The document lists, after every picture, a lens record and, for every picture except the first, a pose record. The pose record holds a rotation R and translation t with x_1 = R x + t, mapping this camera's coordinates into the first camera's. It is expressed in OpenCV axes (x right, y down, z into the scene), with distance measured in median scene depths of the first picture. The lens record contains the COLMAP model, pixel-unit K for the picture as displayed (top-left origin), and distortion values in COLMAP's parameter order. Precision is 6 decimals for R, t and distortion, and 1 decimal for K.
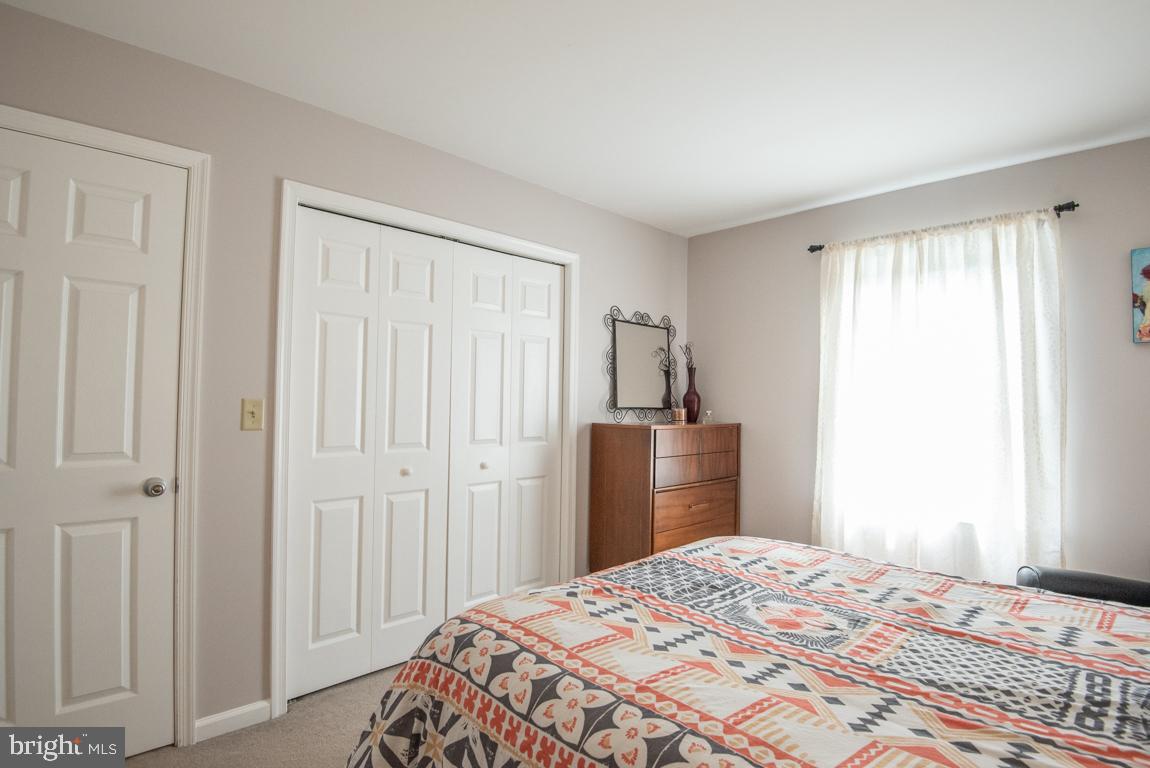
lens RADIAL K [[561.1, 0, 573.1], [0, 561.1, 389.2], [0, 0, 1]] dist [-0.016763, -0.000339]
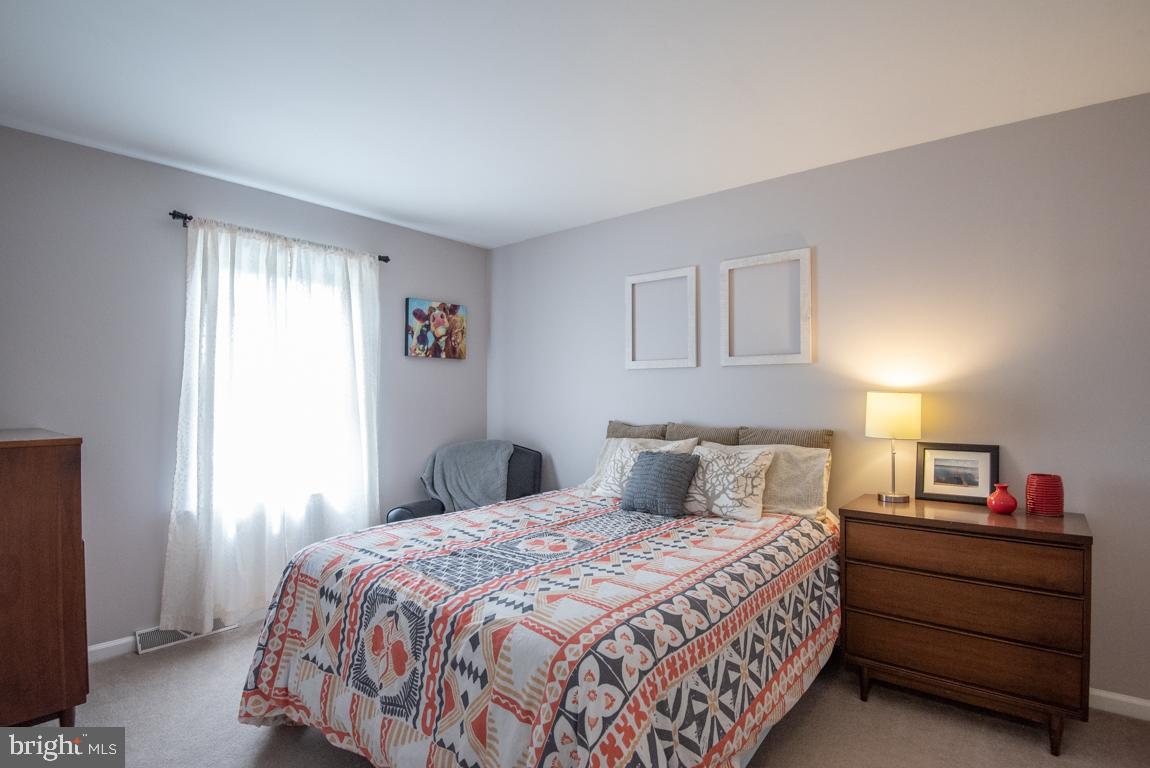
lens RADIAL K [[551.4, 0, 573.4], [0, 551.4, 384.0], [0, 0, 1]] dist [-0.026039, -0.007075]
pose [[-0.091646, 0.001413, 0.995791, -1.083275], [-0.017438, 0.999843, -0.003024, -0.003384], [-0.995639, -0.017641, -0.091608, 1.129661]]
